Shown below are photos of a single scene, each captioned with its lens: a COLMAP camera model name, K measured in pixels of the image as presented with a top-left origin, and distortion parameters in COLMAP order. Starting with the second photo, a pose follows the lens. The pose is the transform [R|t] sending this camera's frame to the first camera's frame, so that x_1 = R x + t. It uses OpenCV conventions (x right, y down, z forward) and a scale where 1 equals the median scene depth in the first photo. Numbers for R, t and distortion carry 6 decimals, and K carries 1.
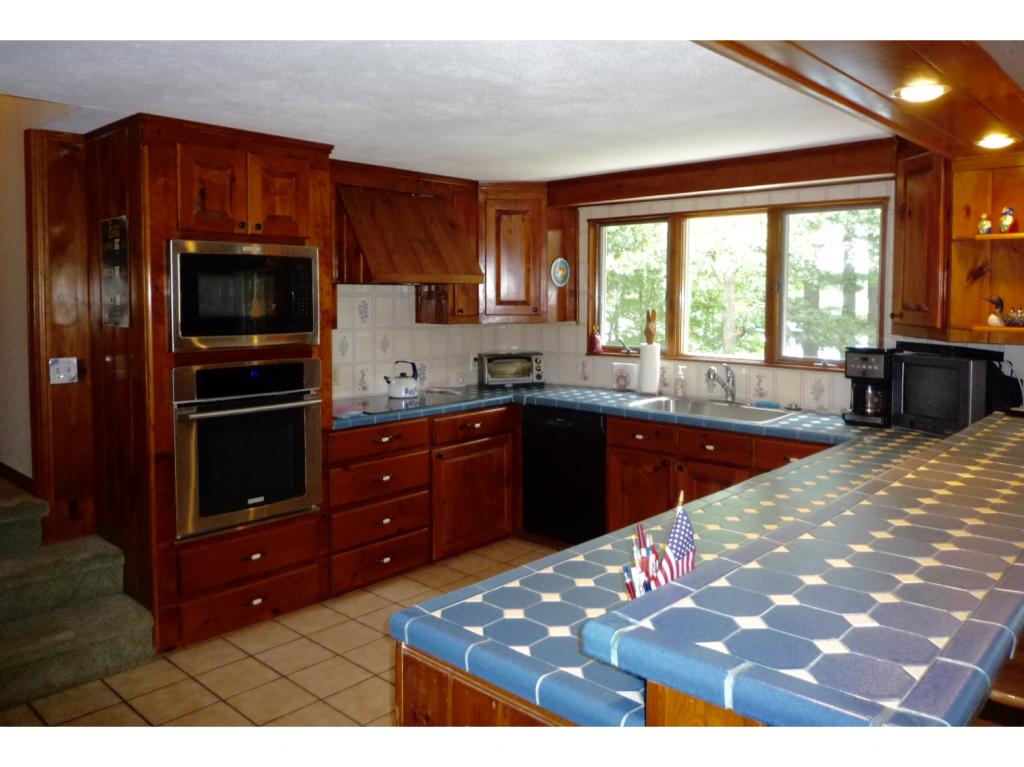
lens RADIAL K [[772.0, 0, 512.0], [0, 772.0, 383.5], [0, 0, 1]] dist [-0.032775, -0.007610]
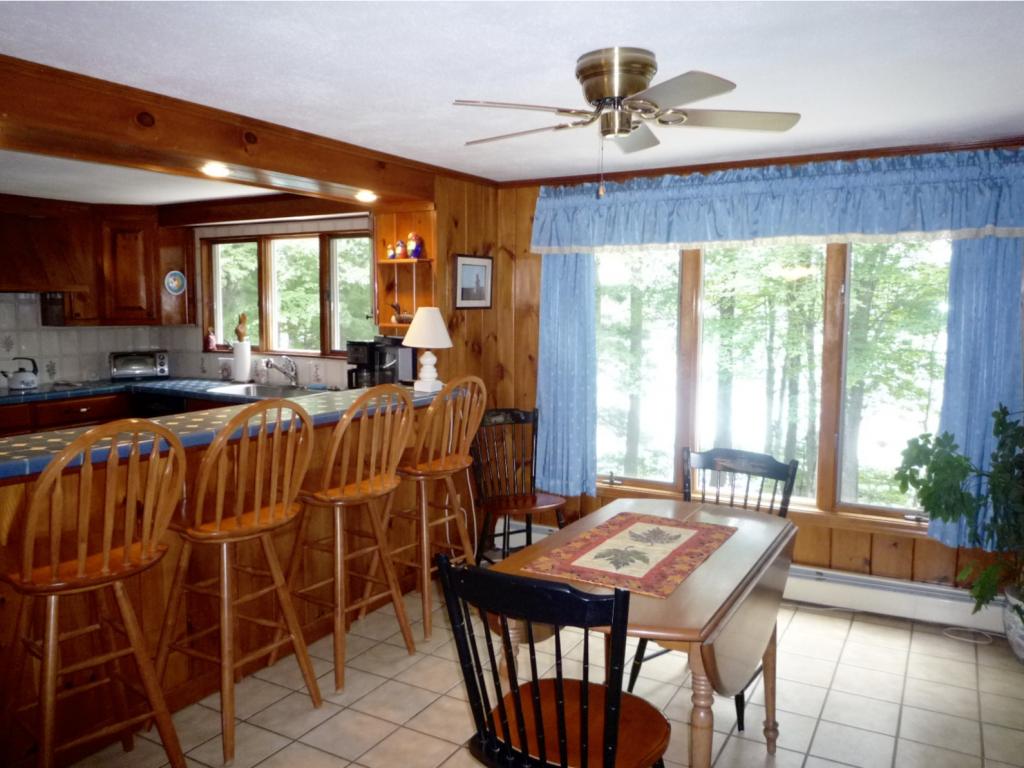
lens RADIAL K [[772.0, 0, 512.0], [0, 772.0, 384.0], [0, 0, 1]] dist [-0.032775, -0.007610]
pose [[0.973713, -0.017793, 0.227081, 0.320259], [0.019993, 0.999773, -0.007392, 0.033827], [-0.226898, 0.011737, 0.973848, -0.288643]]
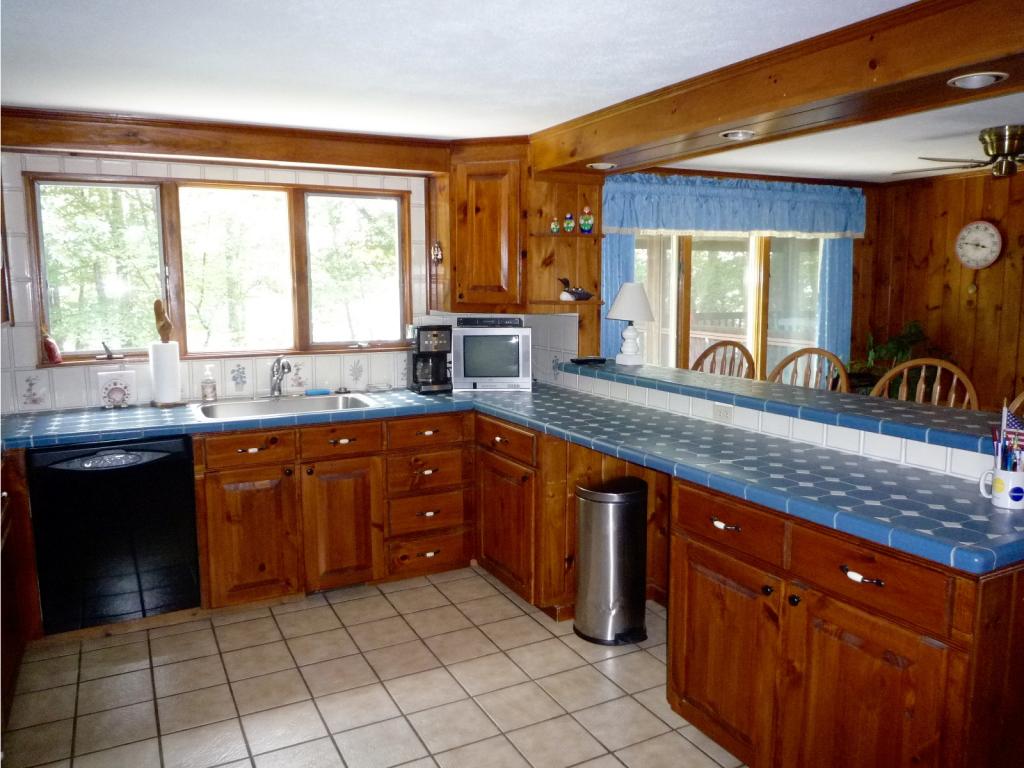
lens RADIAL K [[772.0, 0, 512.0], [0, 772.0, 384.0], [0, 0, 1]] dist [-0.032775, -0.007610]
pose [[0.330612, -0.125413, 0.935397, -0.446790], [0.111981, 0.989343, 0.093066, -0.042228], [-0.937100, 0.073978, 0.341133, 0.401398]]
